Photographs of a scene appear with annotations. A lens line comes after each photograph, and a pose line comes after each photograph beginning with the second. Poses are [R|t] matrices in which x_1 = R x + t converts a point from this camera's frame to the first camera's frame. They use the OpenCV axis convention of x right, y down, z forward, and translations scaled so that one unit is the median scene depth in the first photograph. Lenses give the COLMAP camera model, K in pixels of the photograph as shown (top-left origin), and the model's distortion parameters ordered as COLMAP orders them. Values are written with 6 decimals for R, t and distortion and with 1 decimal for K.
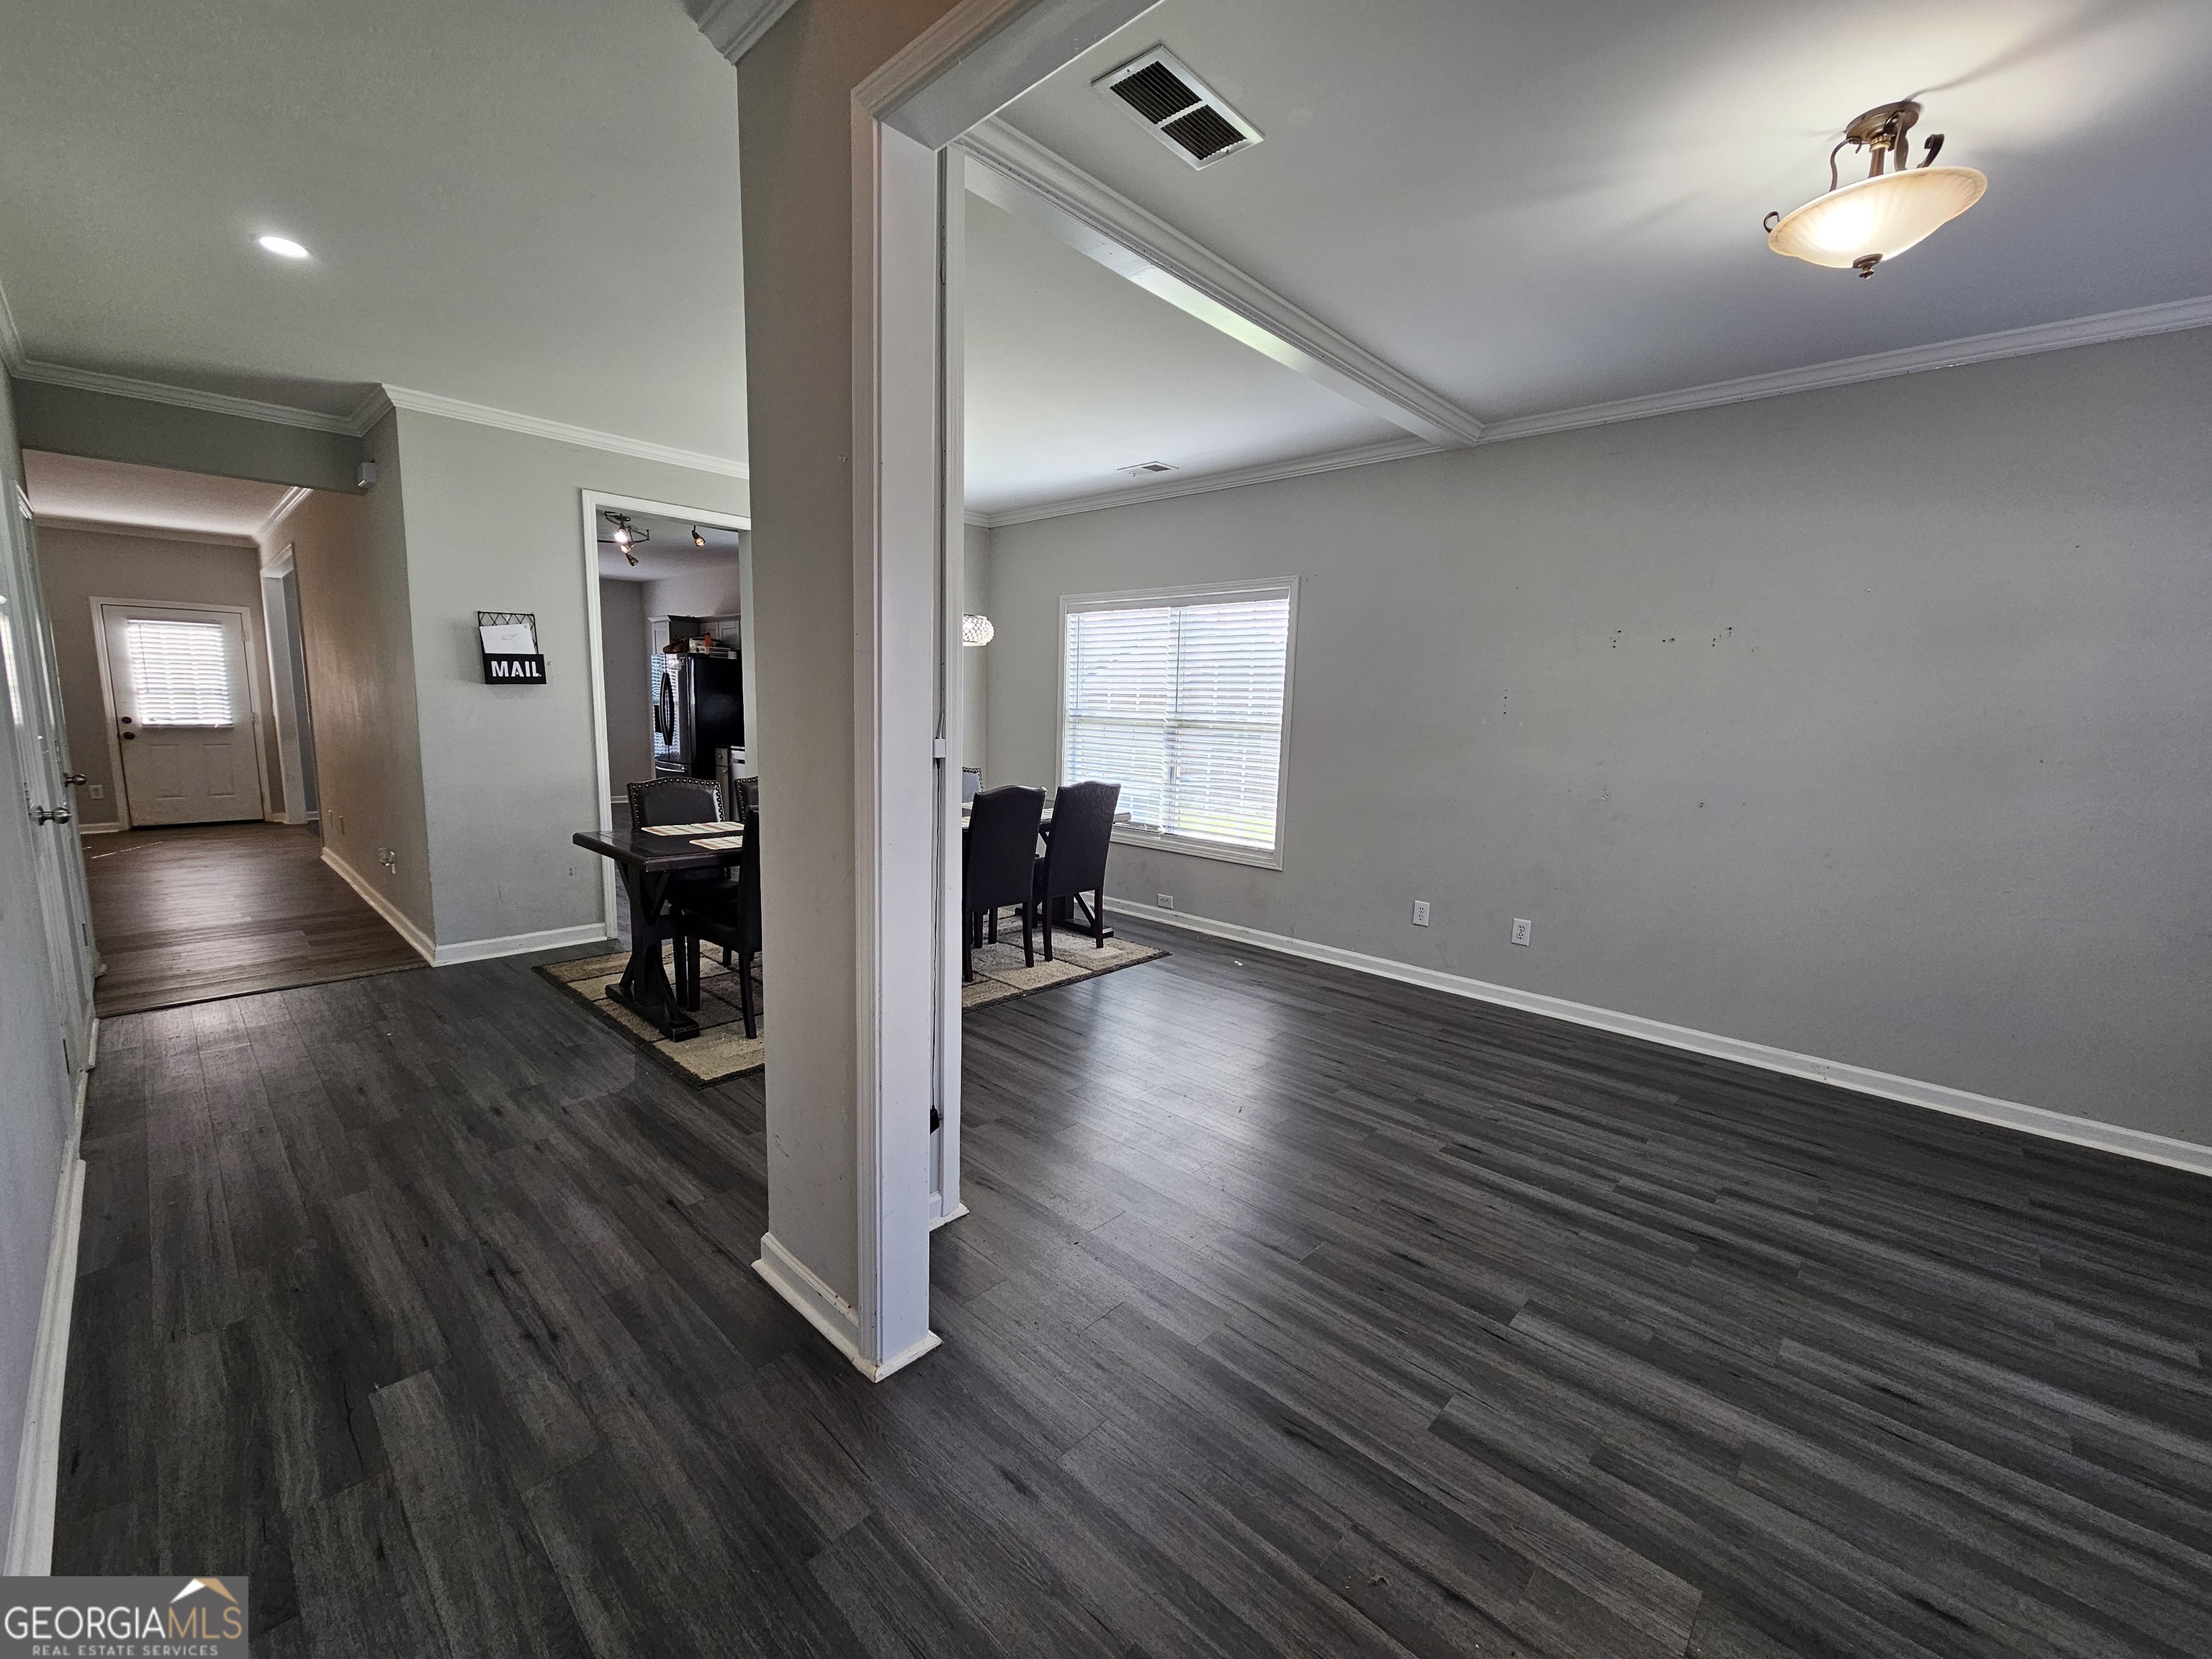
lens RADIAL K [[900.9, 0, 1105.1], [0, 900.9, 835.4], [0, 0, 1]] dist [-0.002188, 0.000748]
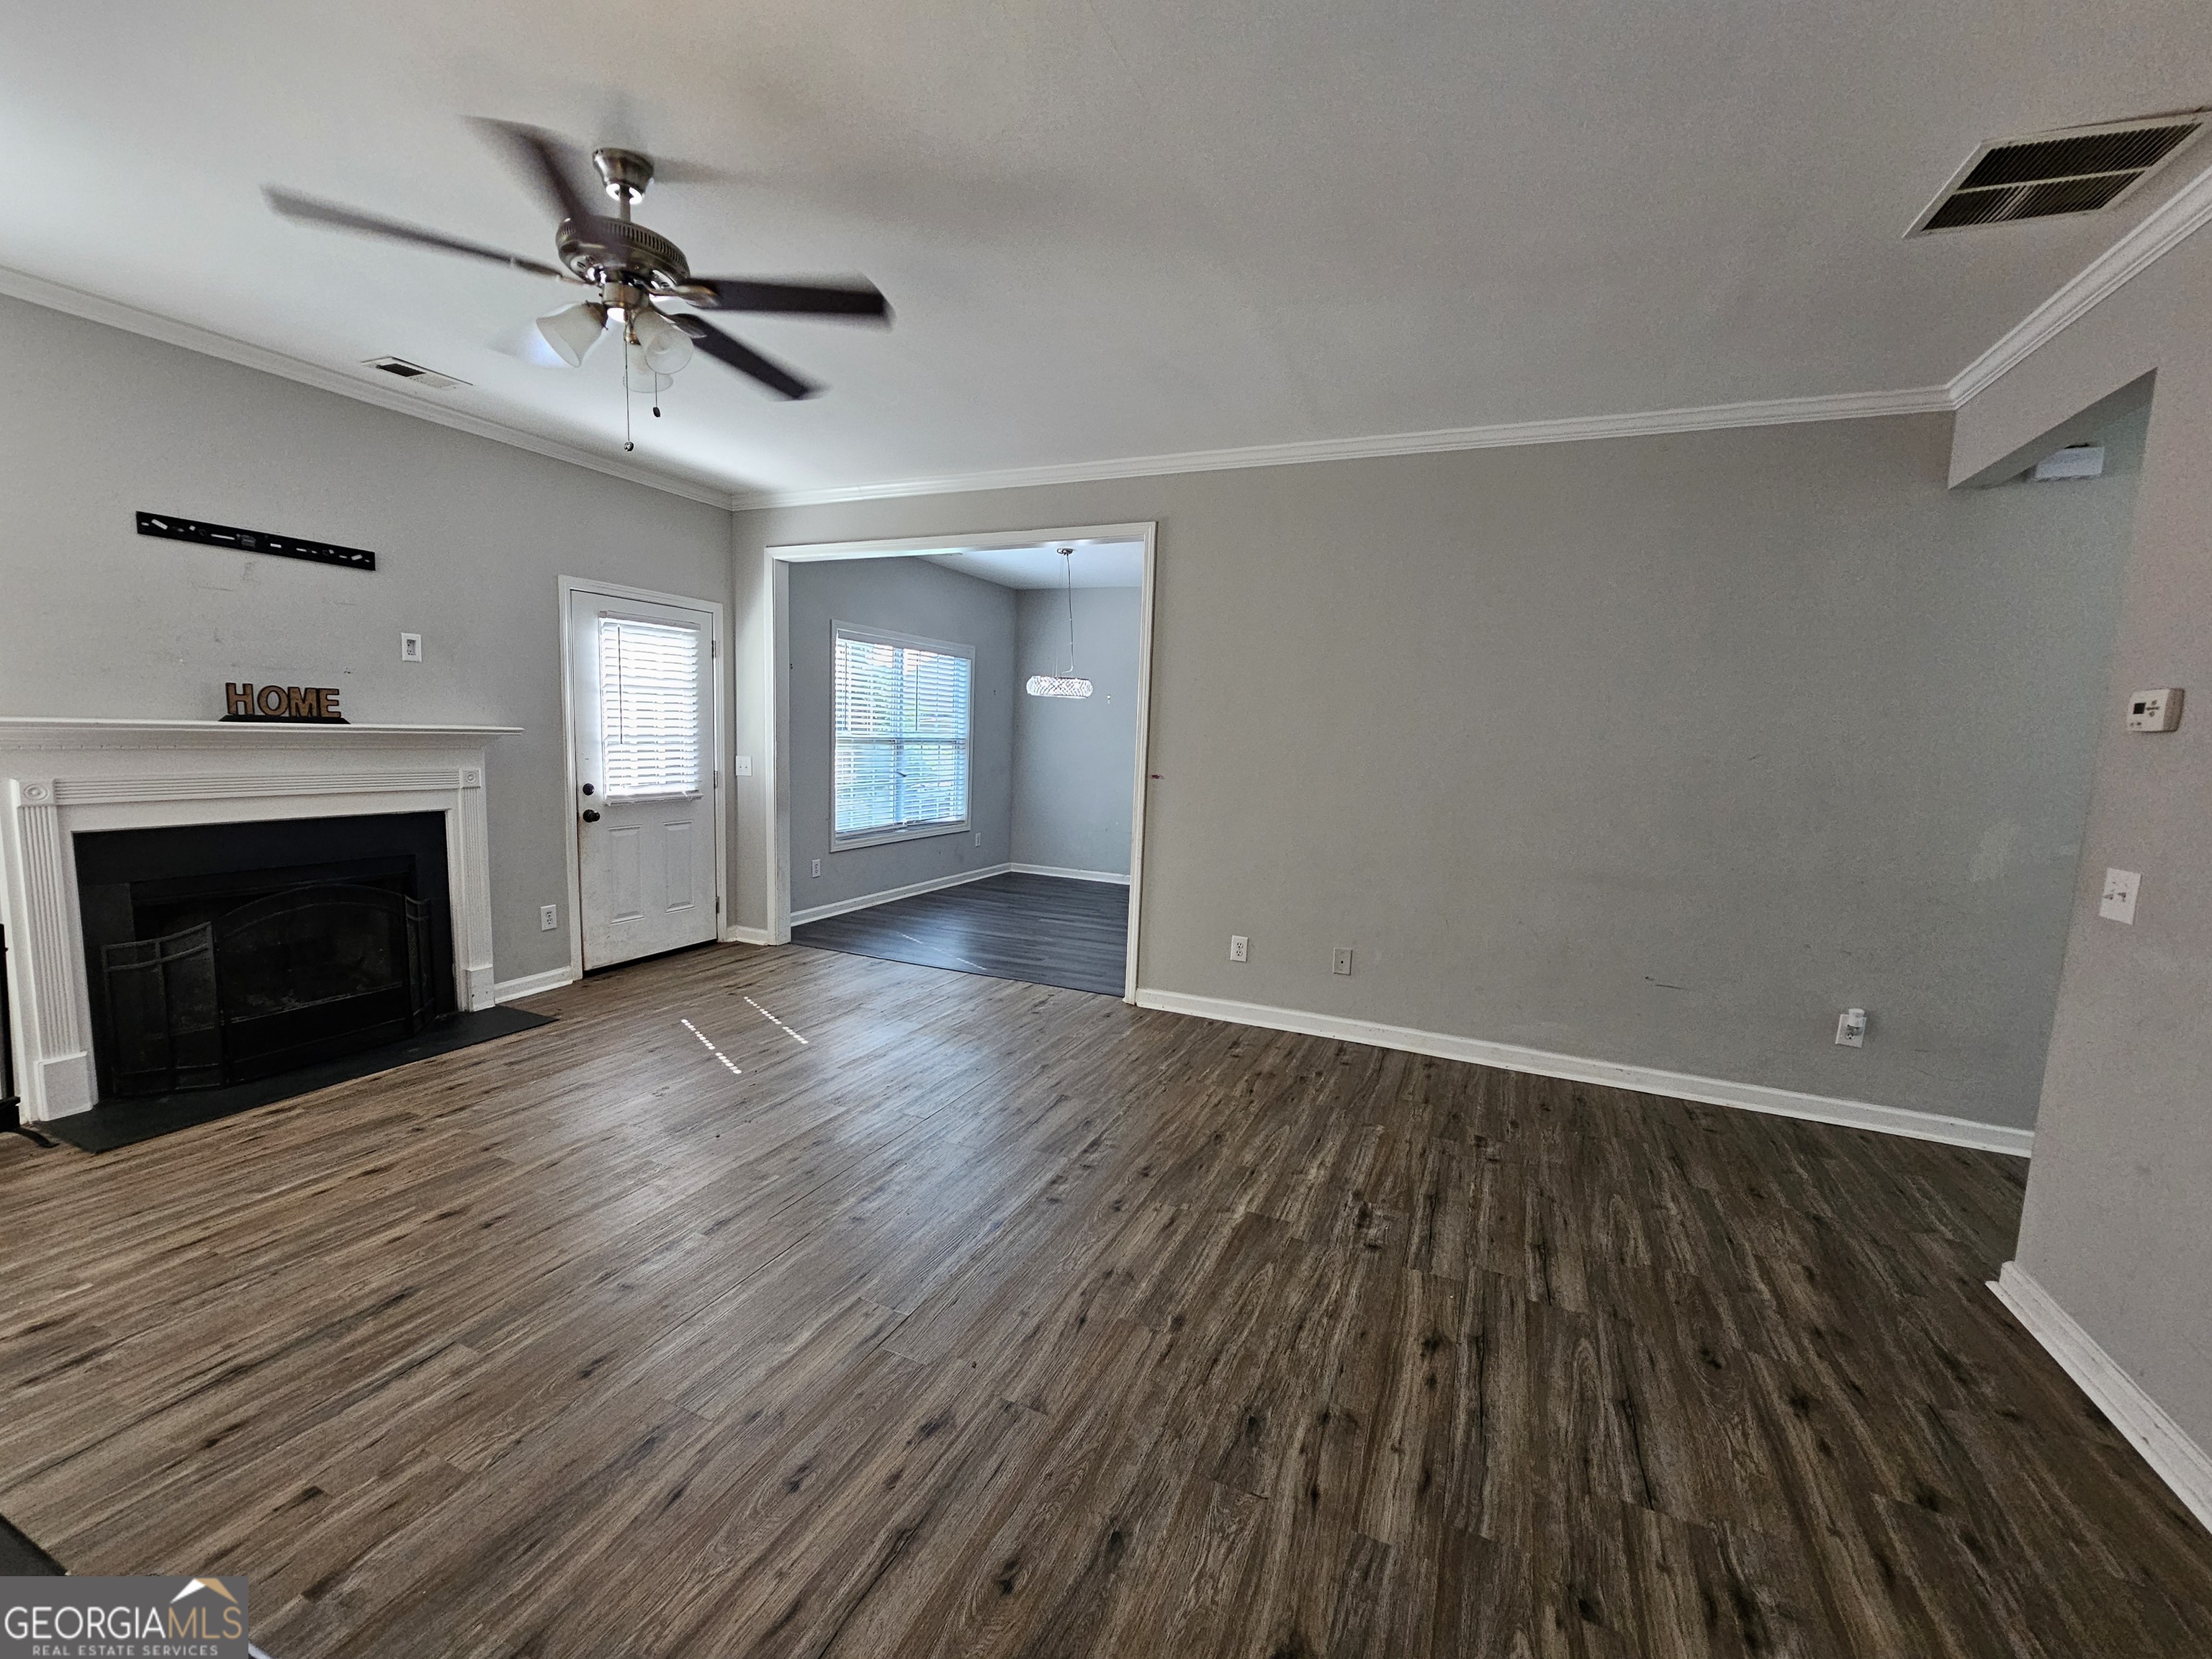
lens RADIAL K [[900.9, 0, 1105.1], [0, 900.9, 835.4], [0, 0, 1]] dist [-0.002188, 0.000748]
pose [[0.941713, -0.025904, 0.335420, -2.210787], [0.031974, 0.999409, -0.012586, -0.183323], [-0.334896, 0.022578, 0.941985, 0.778505]]
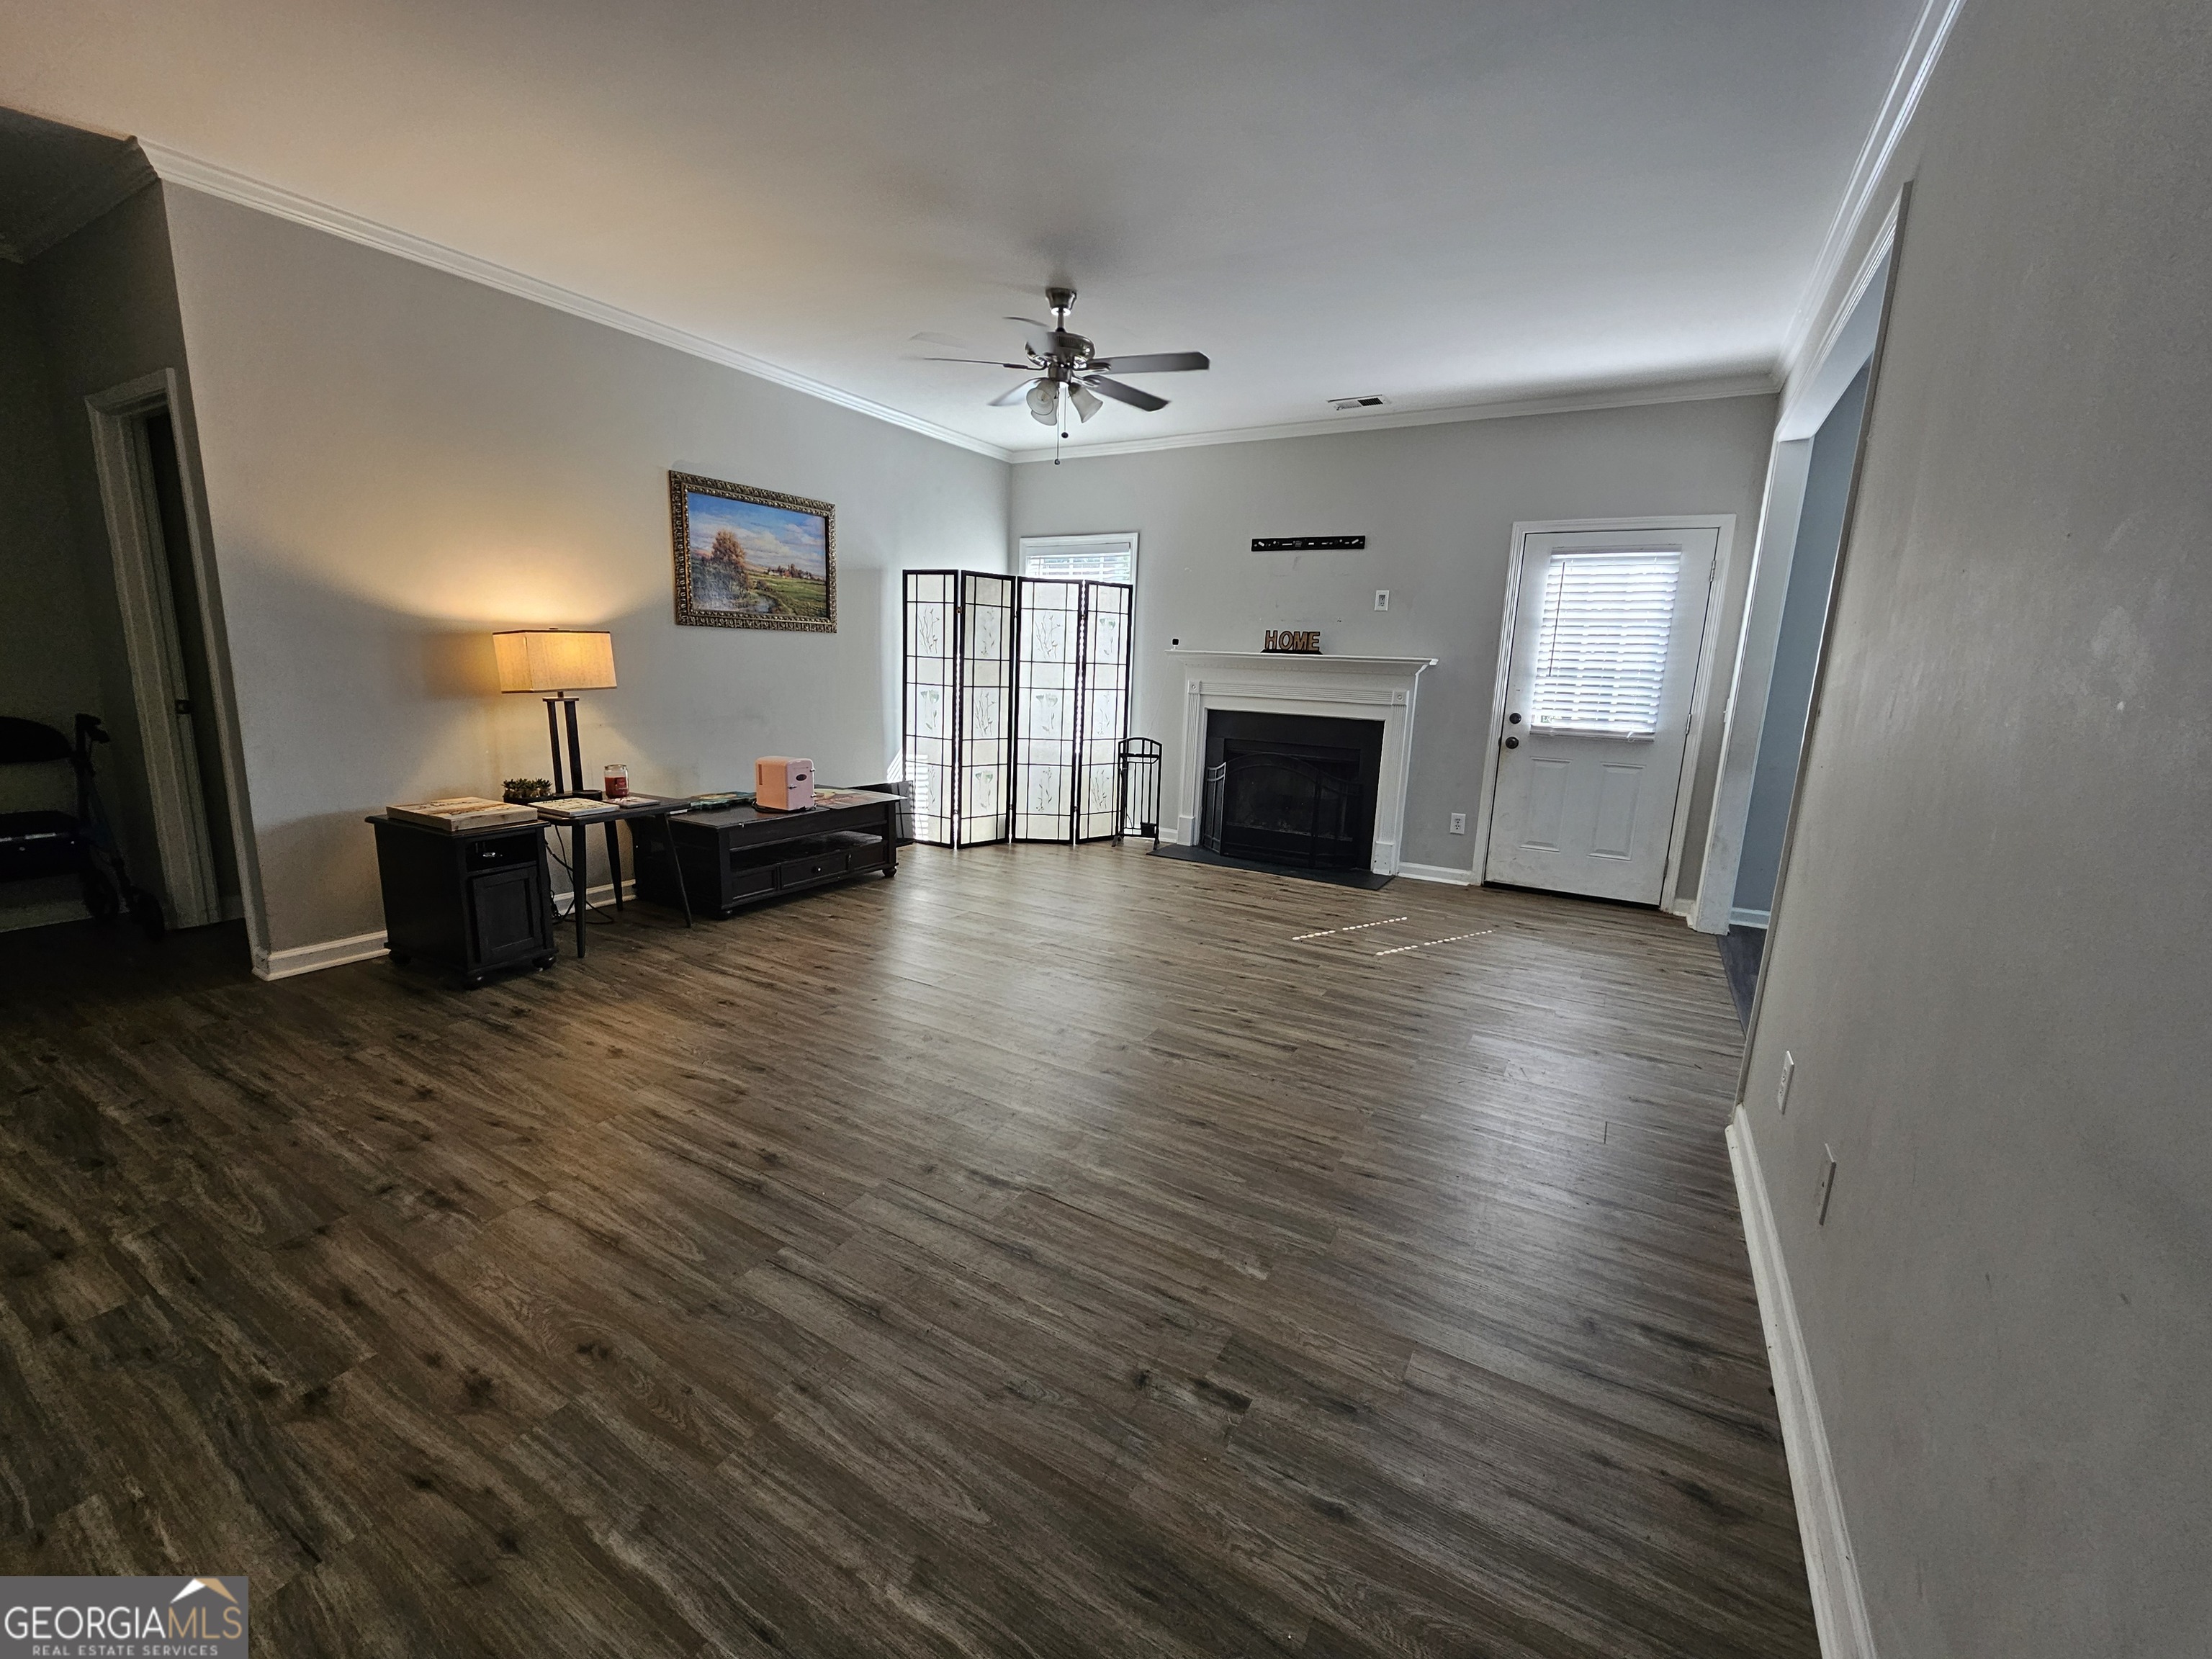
lens RADIAL K [[908.1, 0, 1095.9], [0, 908.1, 827.7], [0, 0, 1]] dist [-0.001376, 0.000616]
pose [[0.227071, 0.166935, -0.959464, -1.207289], [-0.170570, 0.976788, 0.129582, -0.194731], [0.958825, 0.134231, 0.250274, 1.295802]]
